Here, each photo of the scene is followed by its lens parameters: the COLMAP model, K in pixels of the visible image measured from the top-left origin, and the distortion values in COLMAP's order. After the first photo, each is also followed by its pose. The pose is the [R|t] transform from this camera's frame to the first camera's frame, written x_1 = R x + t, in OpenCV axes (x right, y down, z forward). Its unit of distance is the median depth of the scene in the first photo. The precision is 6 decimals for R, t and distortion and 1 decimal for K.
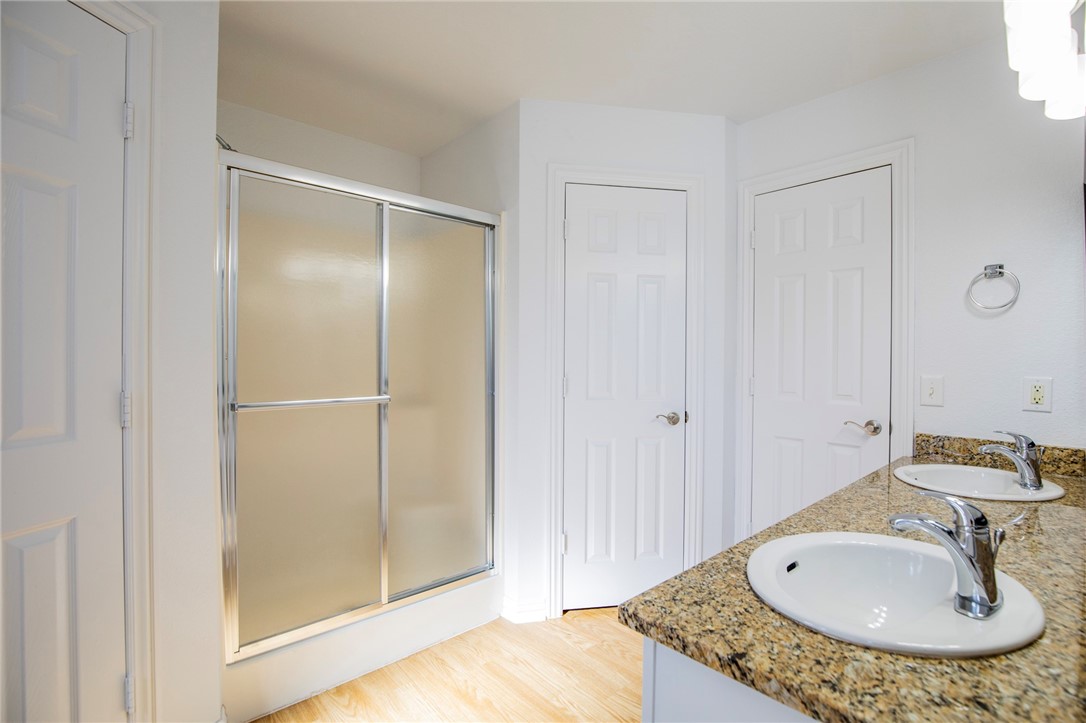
lens RADIAL K [[510.9, 0, 554.9], [0, 510.9, 360.9], [0, 0, 1]] dist [-0.019003, 0.000542]
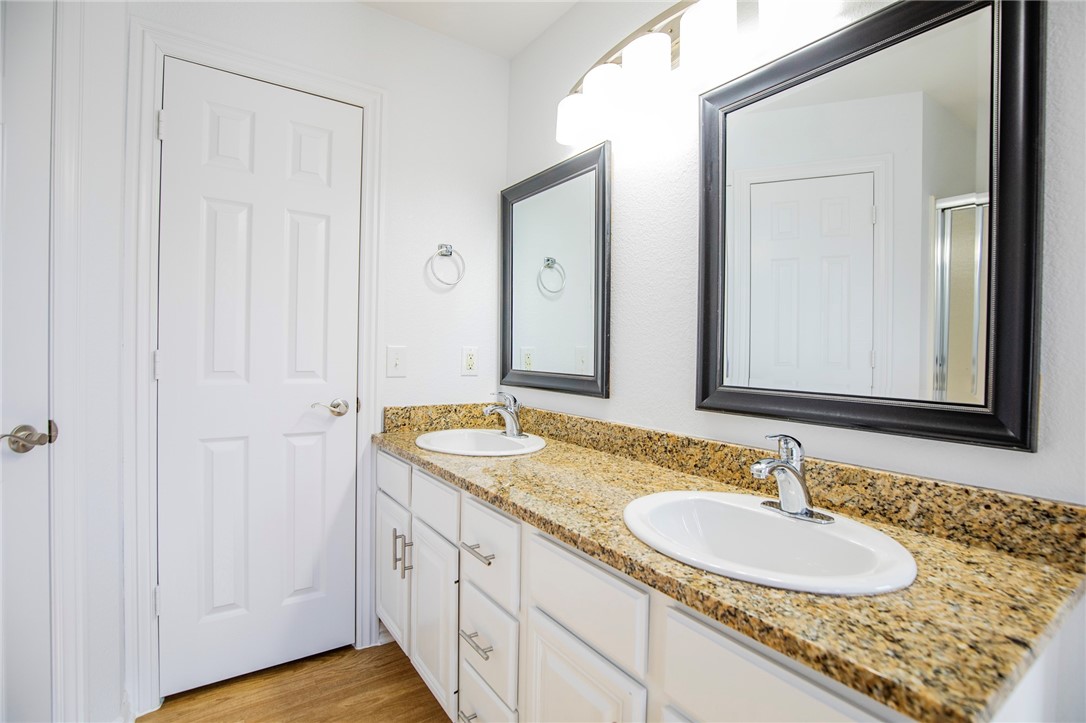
lens RADIAL K [[510.9, 0, 554.9], [0, 510.9, 360.9], [0, 0, 1]] dist [-0.019003, 0.000542]
pose [[0.117862, -0.021242, 0.992803, -0.209836], [-0.016067, 0.999600, 0.023295, 0.030609], [-0.992900, -0.018697, 0.117473, 0.612531]]
